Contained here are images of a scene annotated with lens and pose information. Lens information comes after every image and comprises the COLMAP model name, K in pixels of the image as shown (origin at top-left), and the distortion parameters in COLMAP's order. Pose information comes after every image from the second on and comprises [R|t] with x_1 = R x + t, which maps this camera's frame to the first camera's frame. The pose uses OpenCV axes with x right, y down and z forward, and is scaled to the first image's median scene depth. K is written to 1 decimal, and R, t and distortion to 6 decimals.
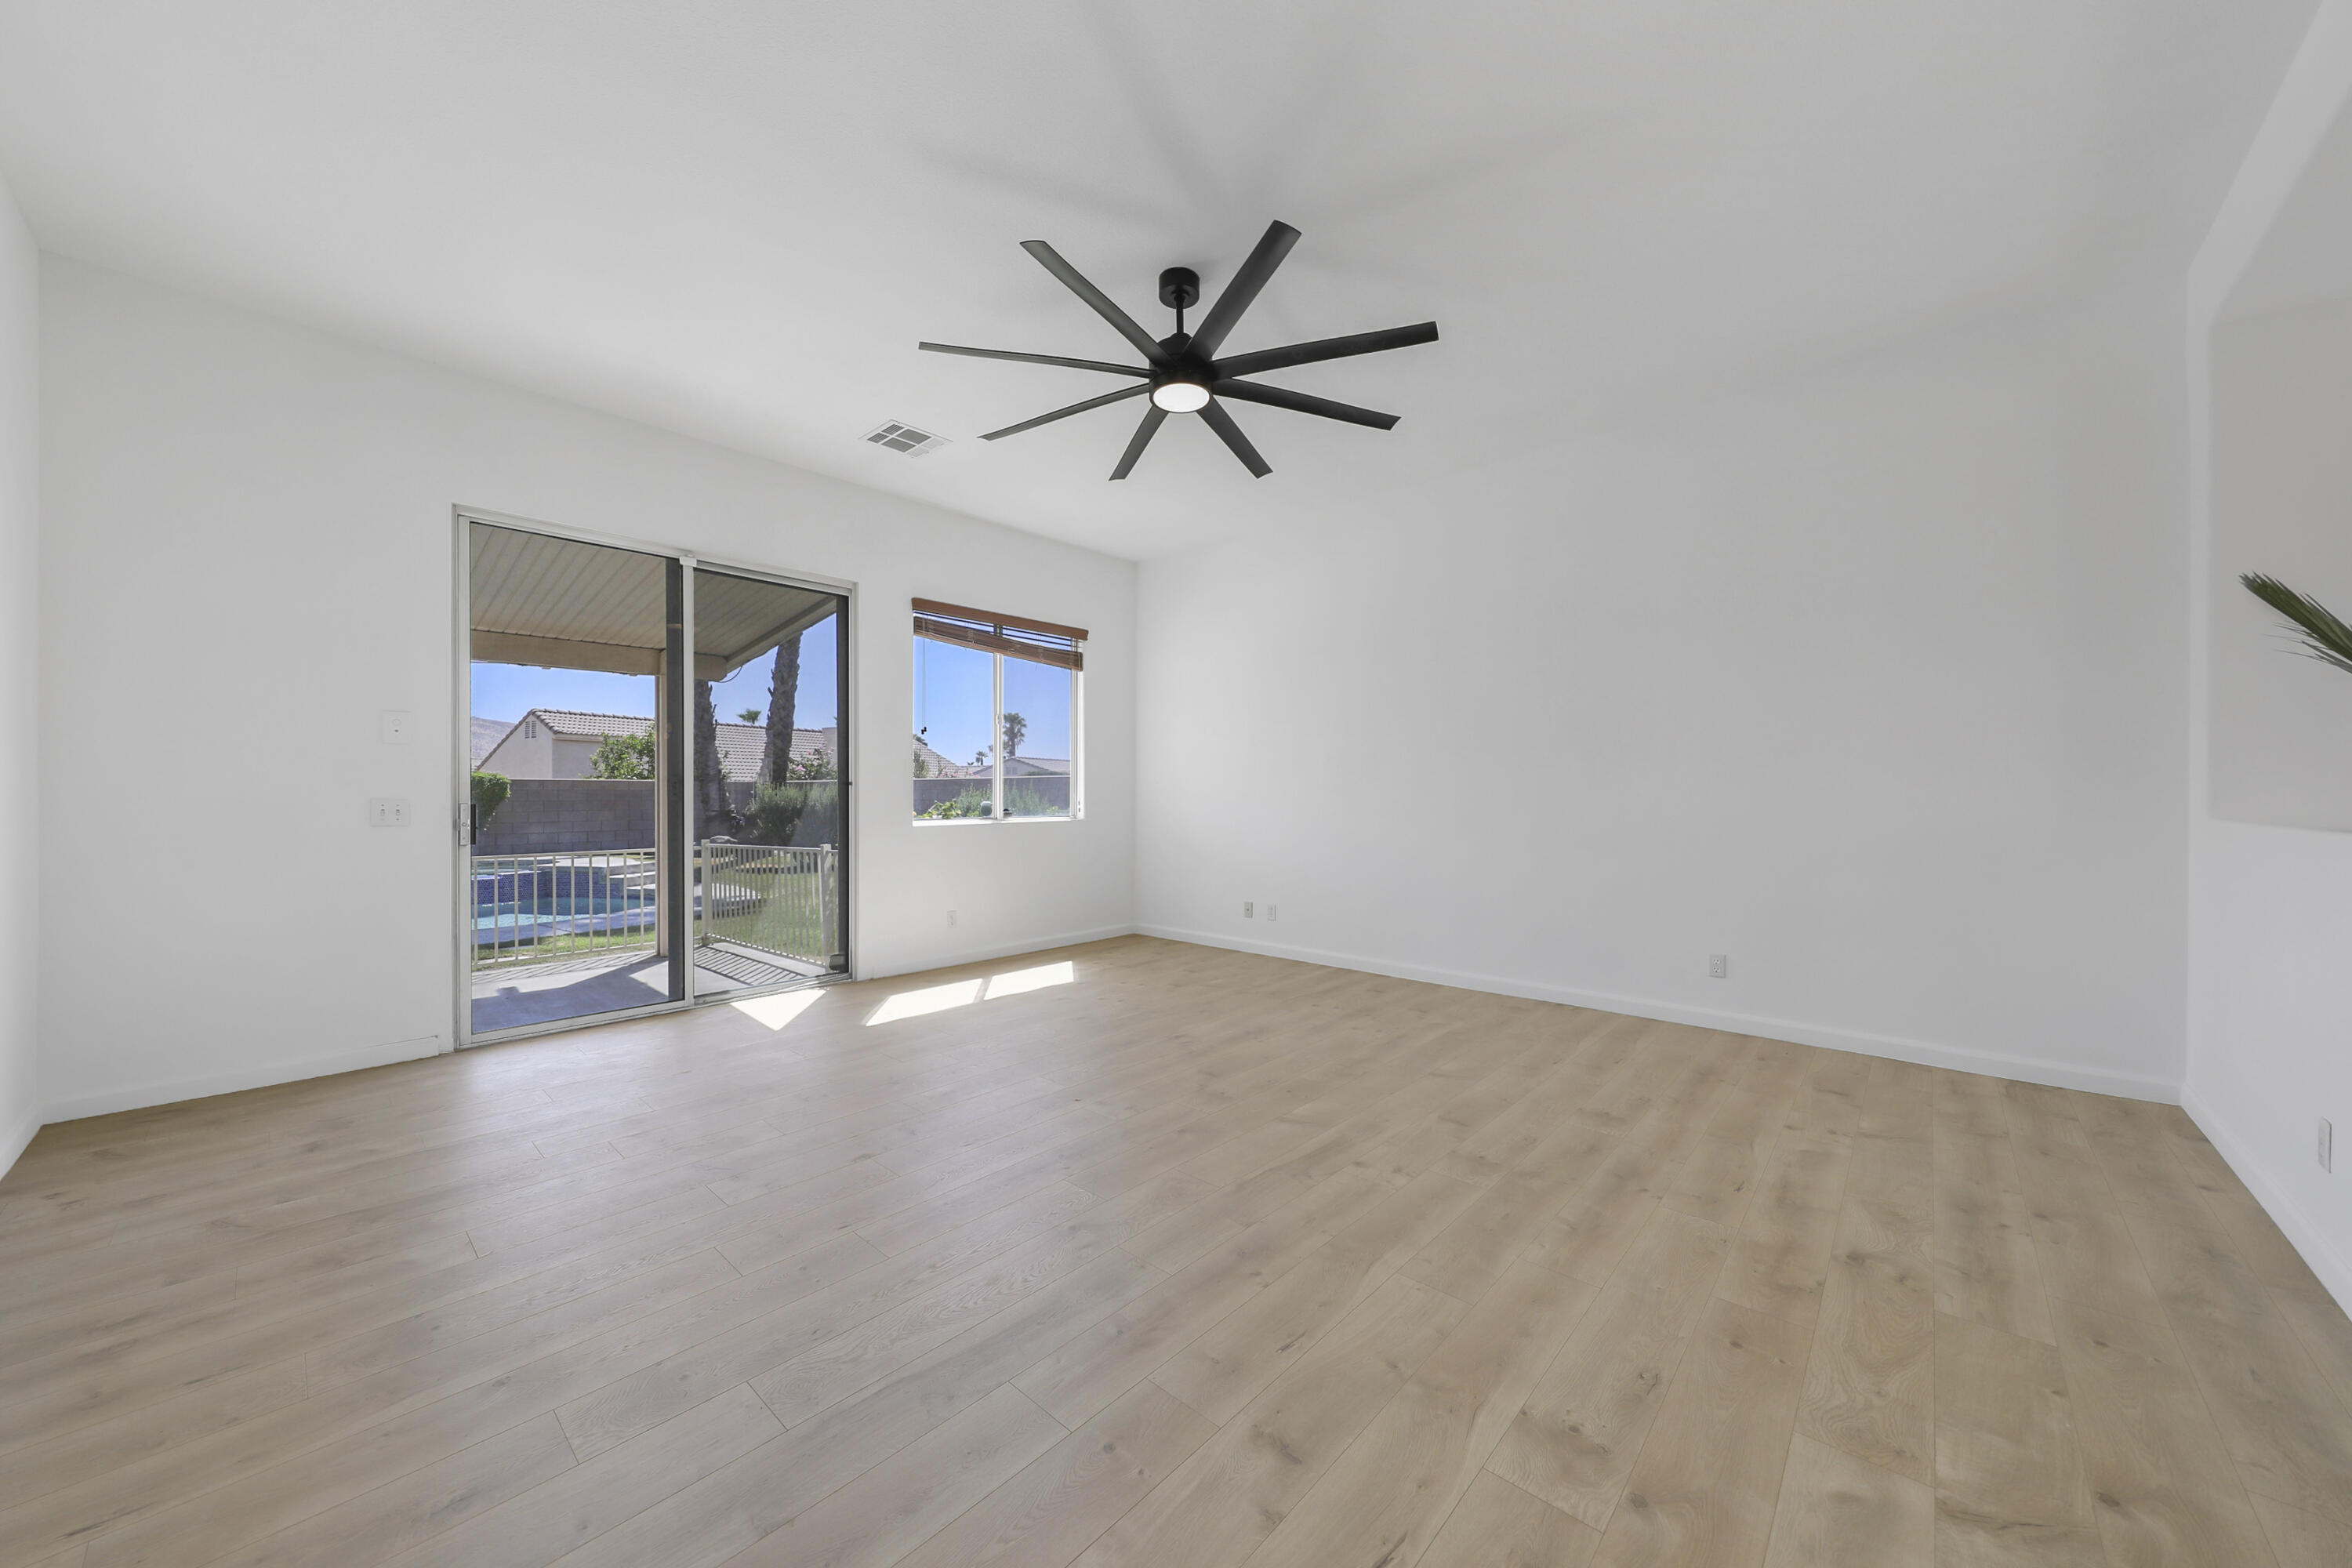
lens RADIAL K [[835.3, 0, 1182.9], [0, 835.3, 791.1], [0, 0, 1]] dist [0.002713, 0.000028]
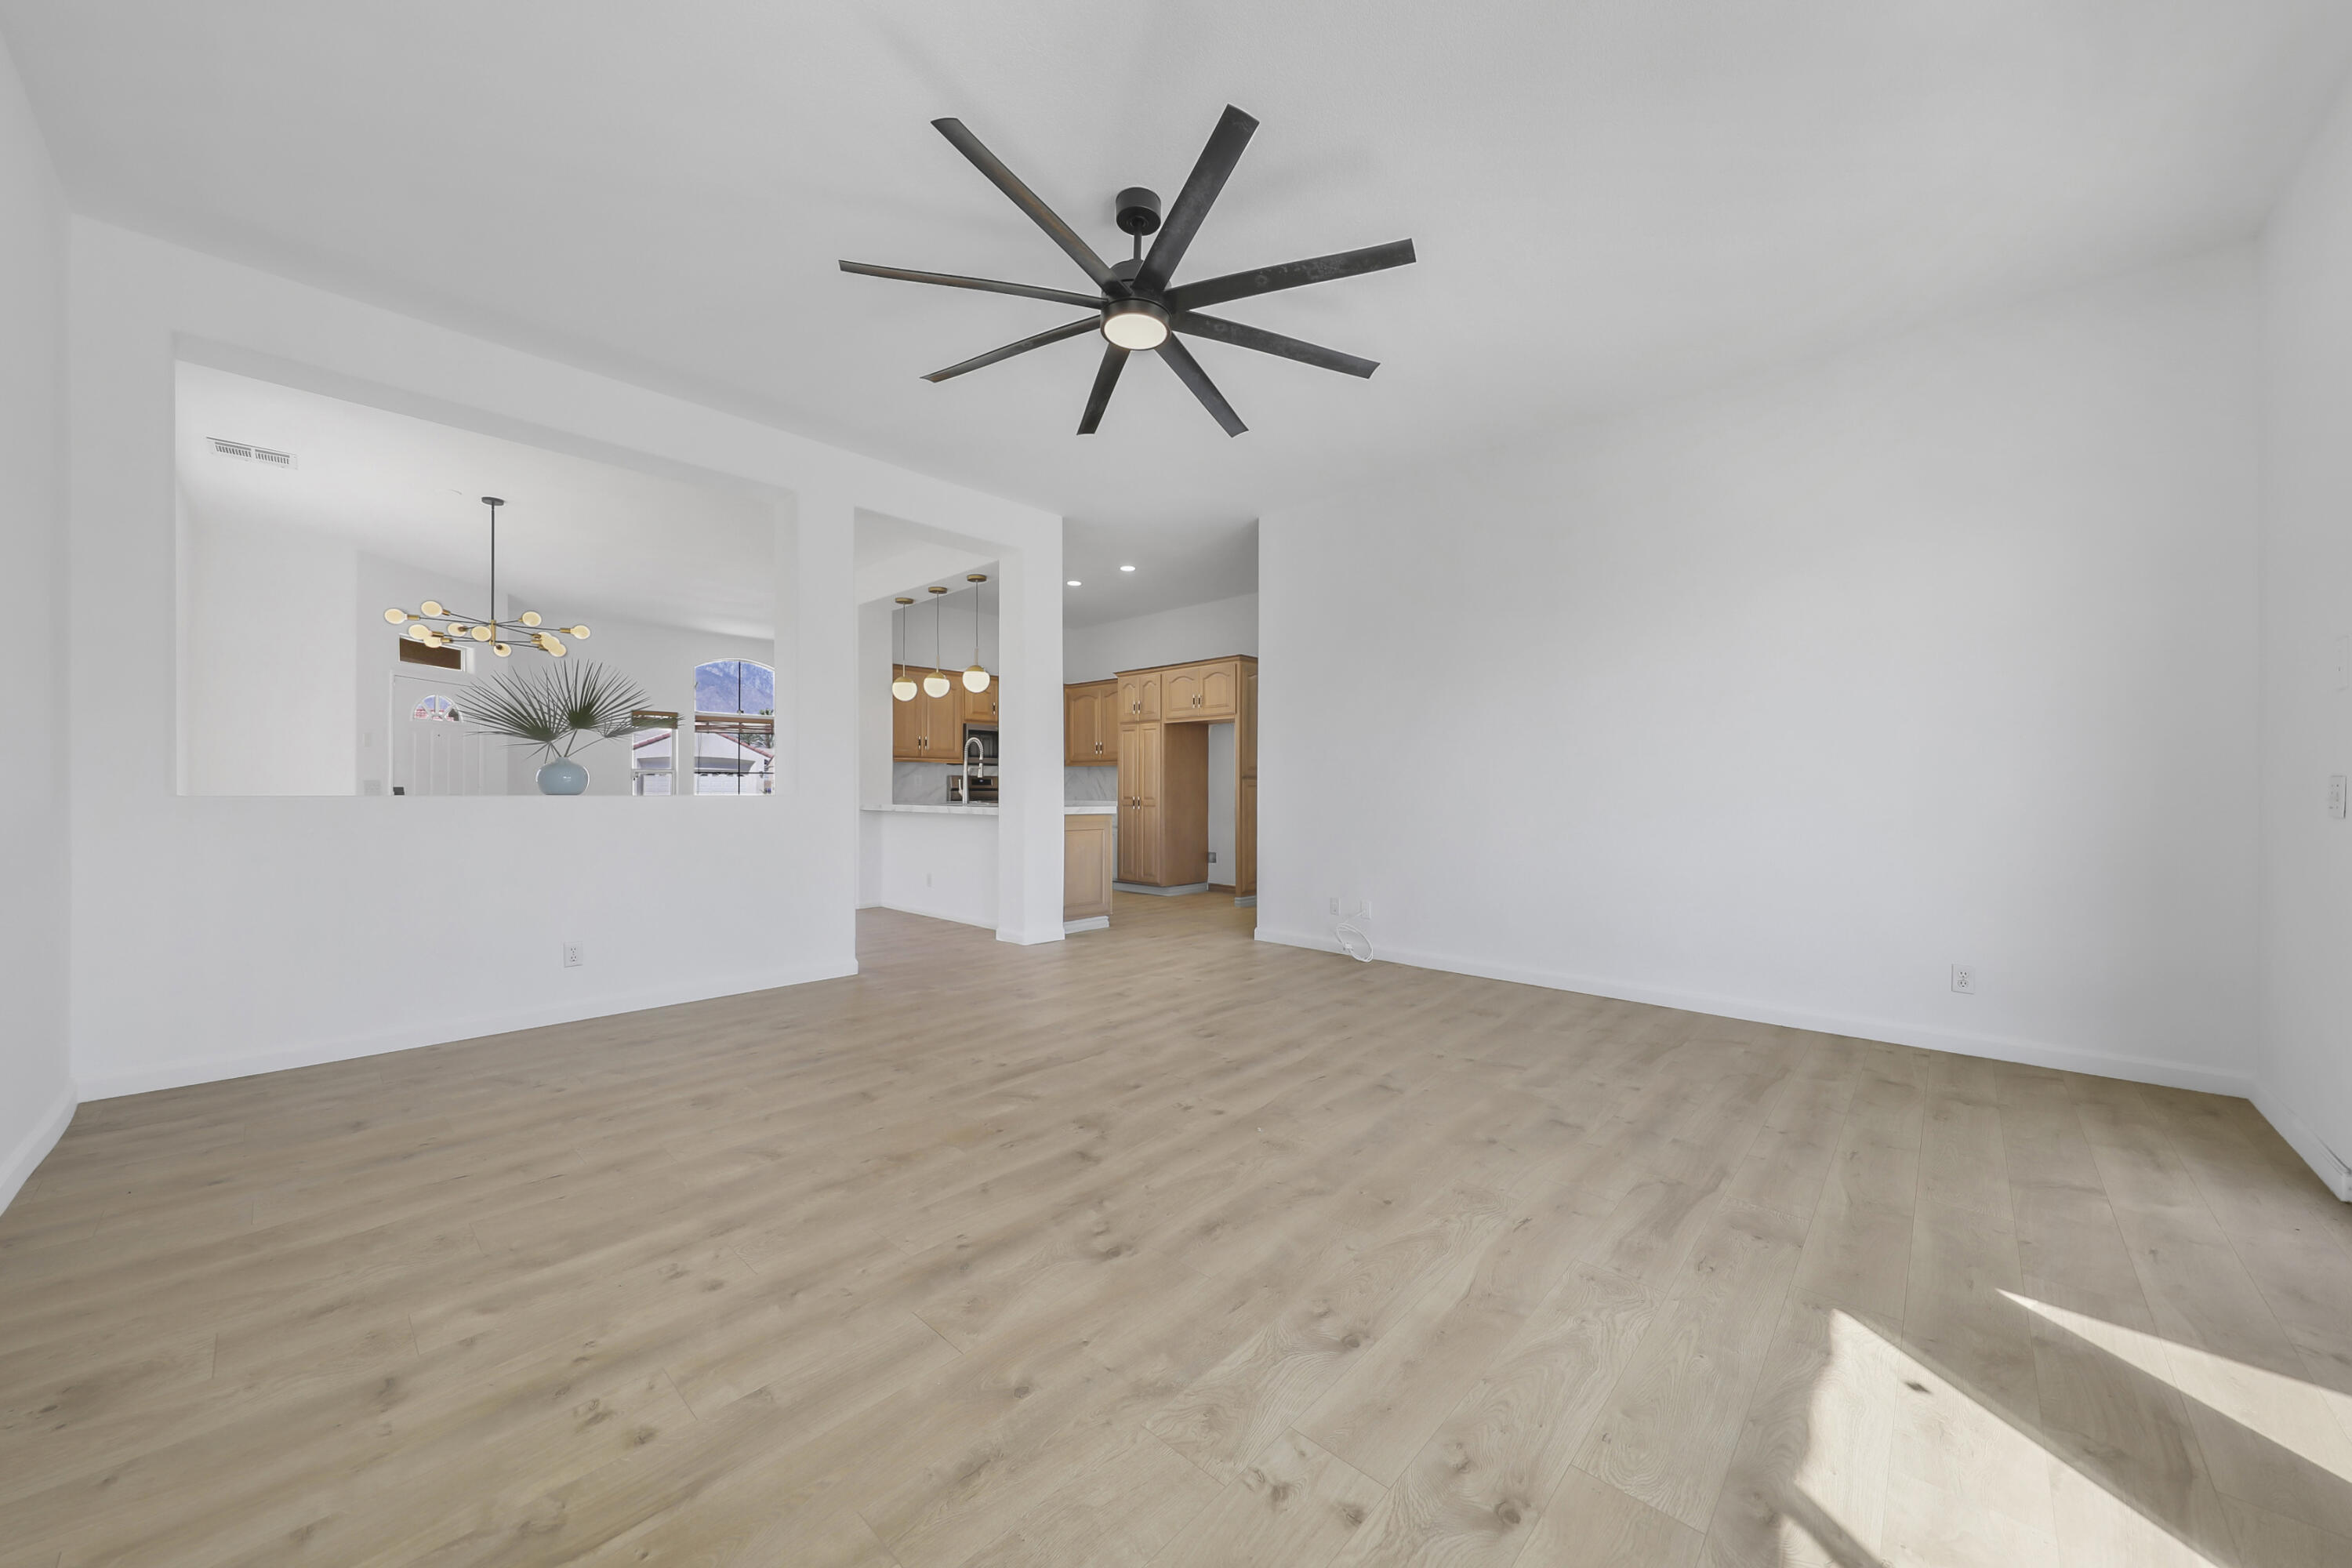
lens RADIAL K [[835.3, 0, 1183.7], [0, 835.3, 781.9], [0, 0, 1]] dist [0.002713, 0.000028]
pose [[-0.999925, -0.001026, 0.012235, -0.070504], [-0.001192, 0.999907, -0.013580, 0.025016], [-0.012220, -0.013594, -0.999833, 1.977885]]
